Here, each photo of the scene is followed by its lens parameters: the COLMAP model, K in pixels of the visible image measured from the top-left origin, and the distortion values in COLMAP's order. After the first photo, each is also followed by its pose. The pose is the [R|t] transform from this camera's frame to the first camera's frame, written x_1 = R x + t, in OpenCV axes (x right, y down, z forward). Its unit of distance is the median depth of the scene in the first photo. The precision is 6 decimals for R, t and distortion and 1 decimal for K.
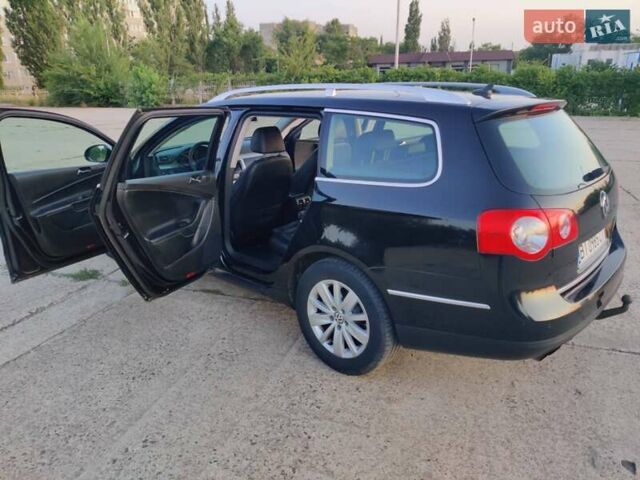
lens RADIAL K [[439.1, 0, 320.0], [0, 439.1, 240.0], [0, 0, 1]] dist [-0.000634, -0.000280]
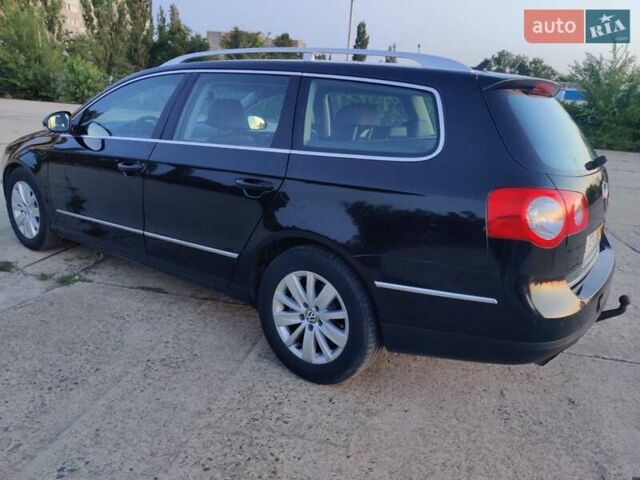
lens RADIAL K [[444.1, 0, 320.0], [0, 444.1, 240.0], [0, 0, 1]] dist [-0.008724, 0.005764]
pose [[0.990410, 0.040860, 0.131980, -0.062961], [-0.036597, 0.998732, -0.034571, 0.061624], [-0.133225, 0.029410, 0.990649, 0.146806]]
